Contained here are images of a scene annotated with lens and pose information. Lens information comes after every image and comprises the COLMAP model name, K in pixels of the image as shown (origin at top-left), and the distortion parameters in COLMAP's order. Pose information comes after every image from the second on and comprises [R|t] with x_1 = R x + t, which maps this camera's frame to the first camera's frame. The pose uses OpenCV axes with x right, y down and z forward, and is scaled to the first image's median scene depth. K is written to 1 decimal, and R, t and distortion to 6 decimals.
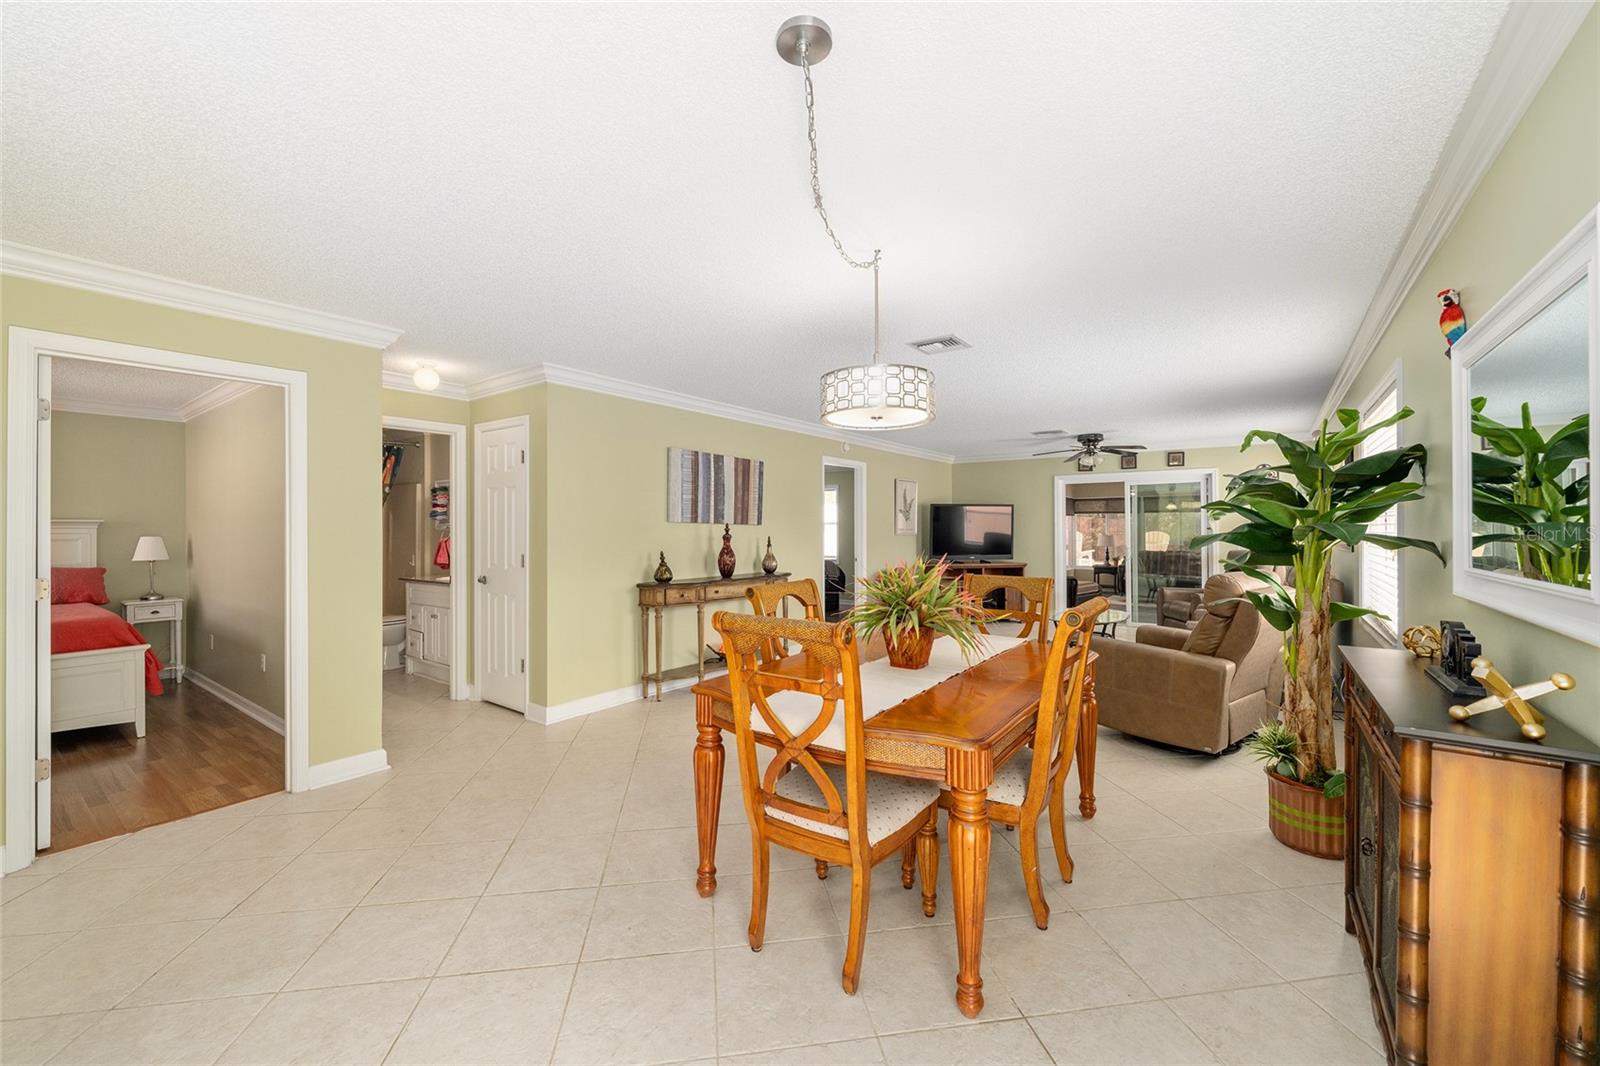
lens RADIAL K [[626.5, 0, 795.2], [0, 626.5, 531.4], [0, 0, 1]] dist [0.000438, 0.000187]
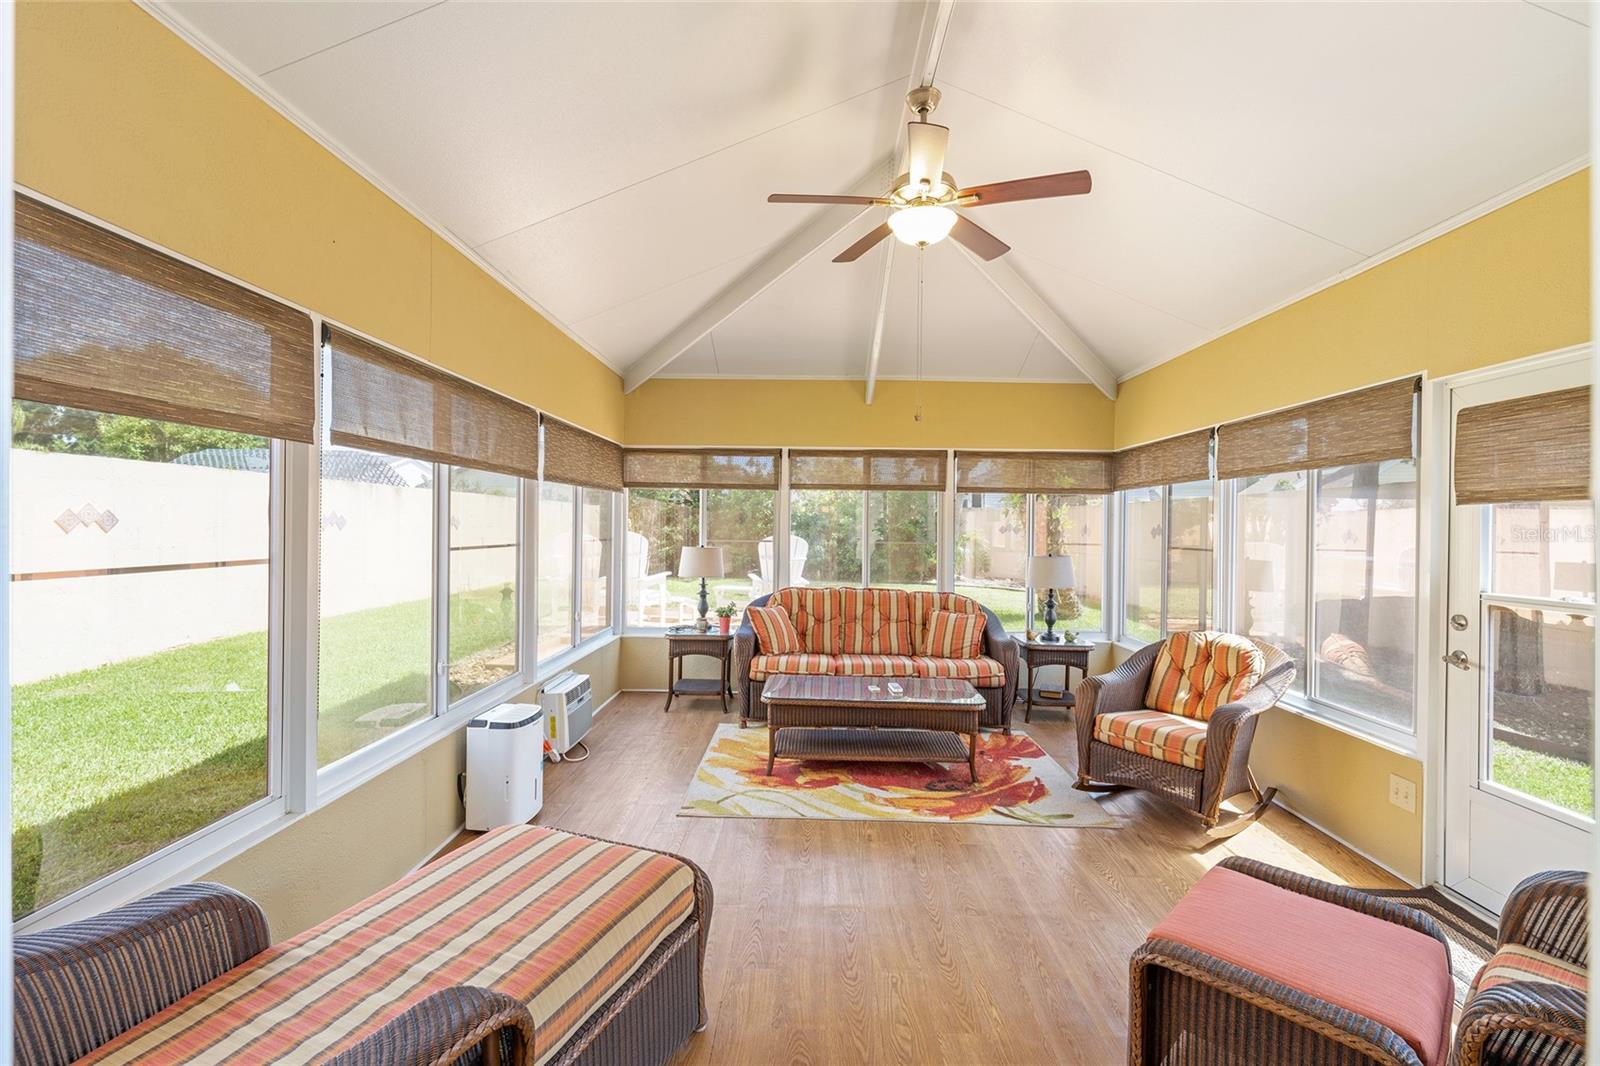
lens RADIAL K [[704.7, 0, 804.7], [0, 704.7, 518.4], [0, 0, 1]] dist [-0.001392, 0.000331]
pose [[0.809625, 0.013070, 0.586802, 0.832980], [-0.010830, 0.999914, -0.007329, -0.021815], [-0.586847, -0.000421, 0.809697, 1.733412]]
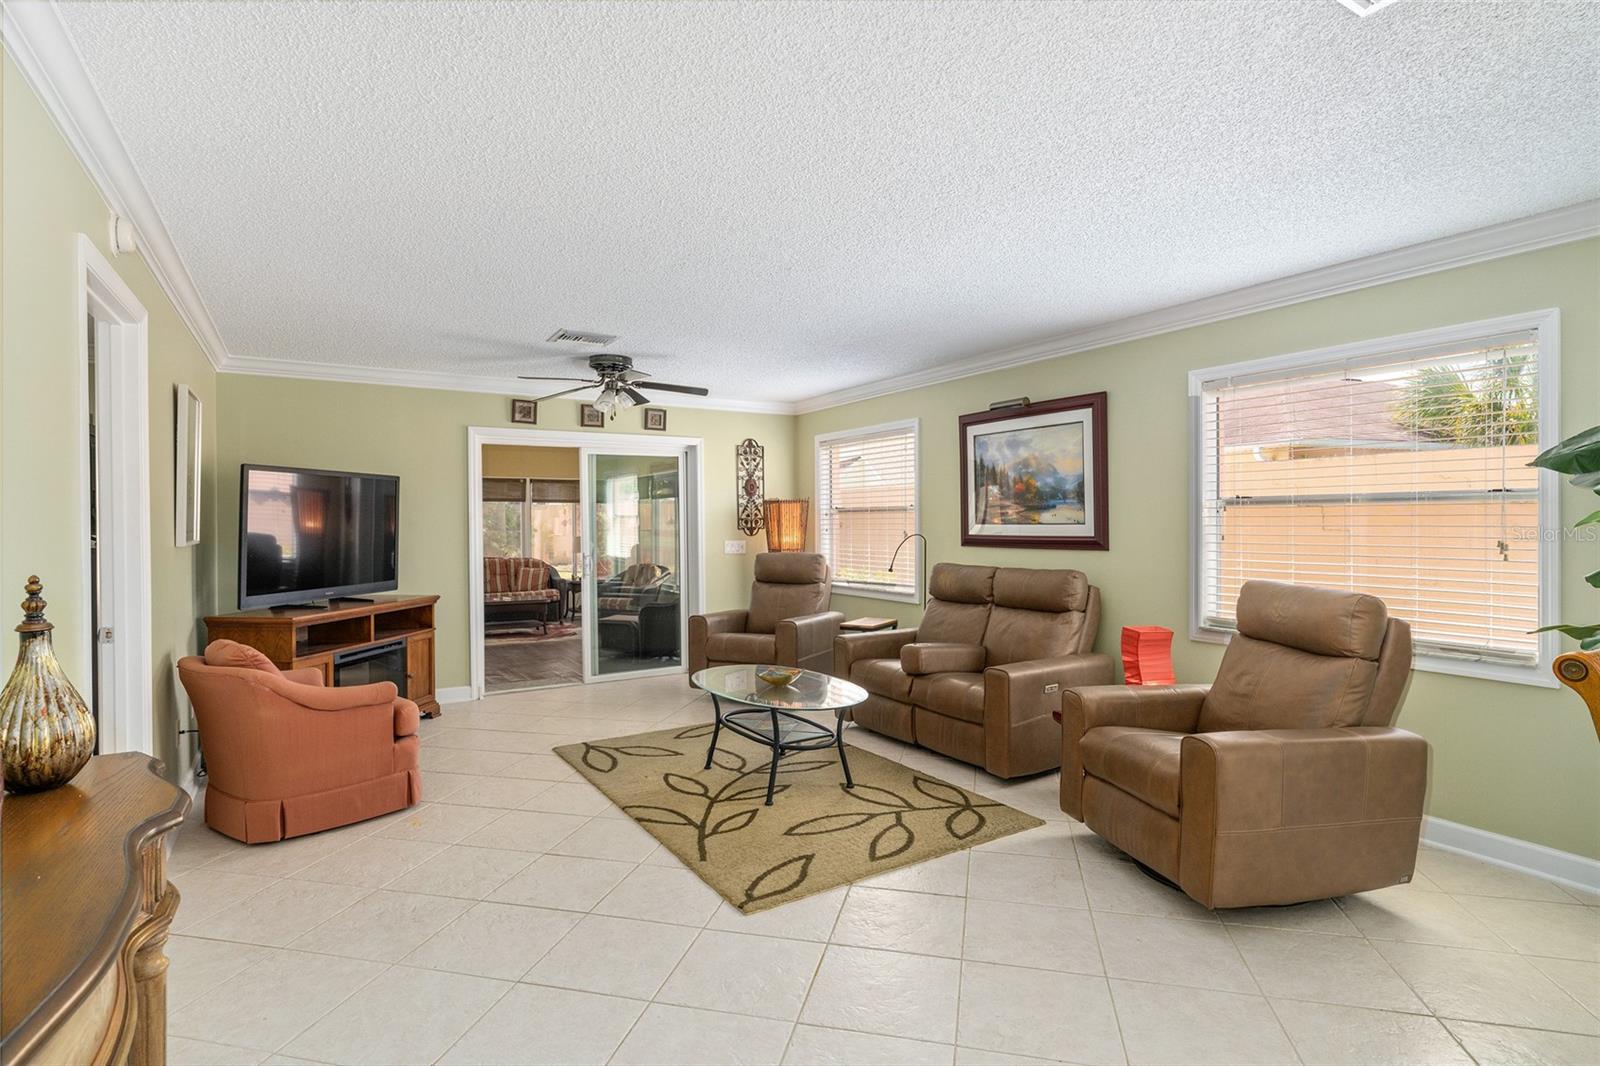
lens RADIAL K [[803.6, 0, 810.3], [0, 803.6, 521.8], [0, 0, 1]] dist [-0.002668, -0.000328]
pose [[0.366824, -0.001931, 0.930288, -0.205832], [0.010306, 0.999945, -0.001988, -0.005806], [-0.930233, 0.010317, 0.366823, 0.879348]]
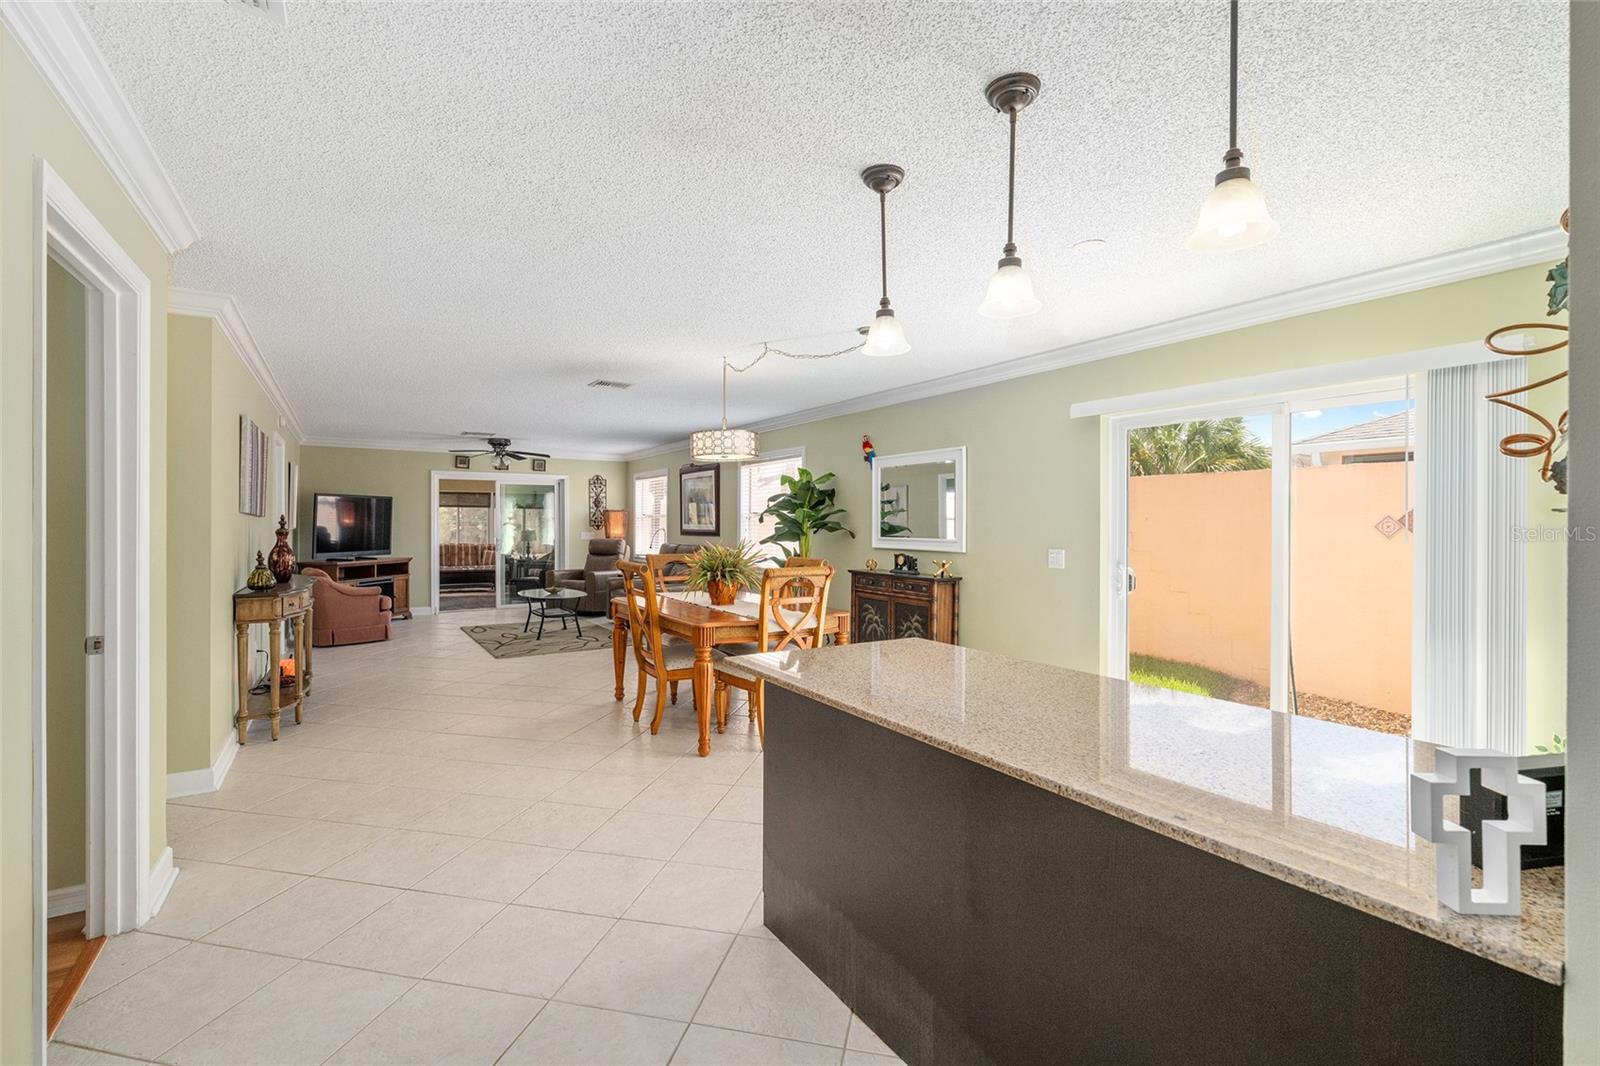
lens RADIAL K [[704.7, 0, 804.7], [0, 704.7, 518.4], [0, 0, 1]] dist [-0.001392, 0.000331]
pose [[0.351397, 0.008414, 0.936189, -0.797288], [0.000671, 0.999957, -0.009240, 0.000490], [-0.936226, 0.003875, 0.351376, 0.069292]]
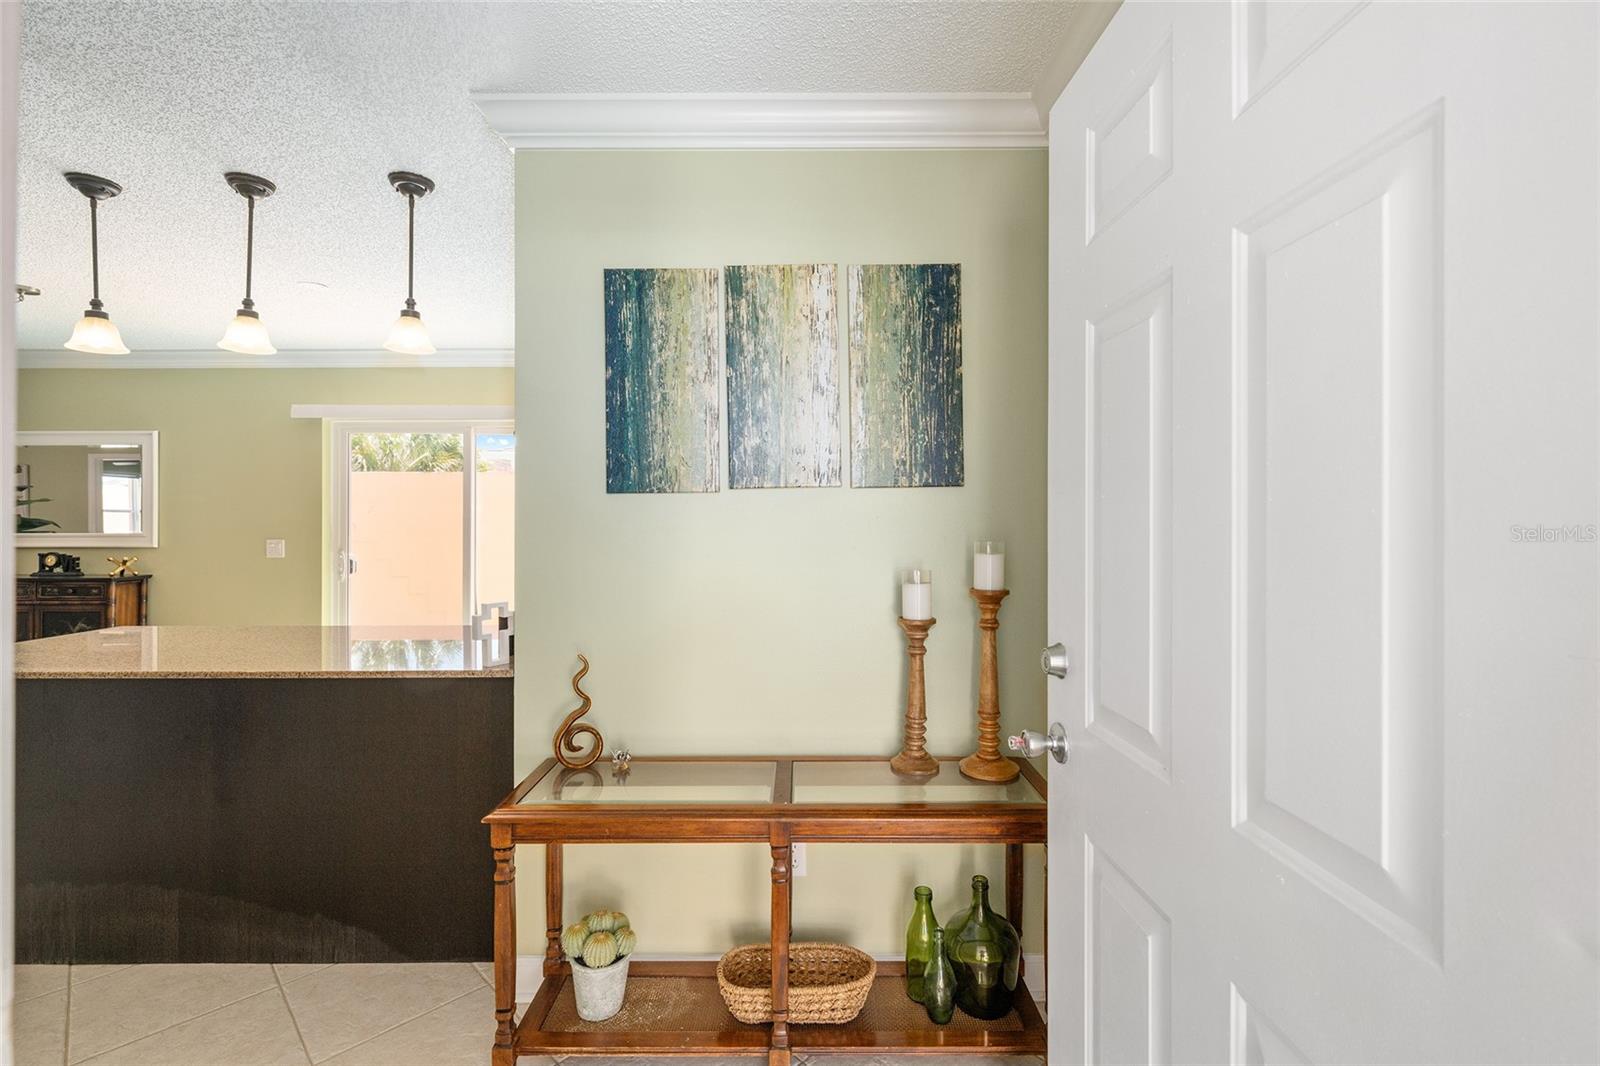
lens RADIAL K [[704.7, 0, 804.7], [0, 704.7, 518.4], [0, 0, 1]] dist [-0.001392, 0.000331]
pose [[-0.598885, 0.000464, 0.800835, -1.028669], [0.004089, 0.999989, 0.002478, 0.003577], [-0.800825, 0.004759, -0.598880, 0.082000]]
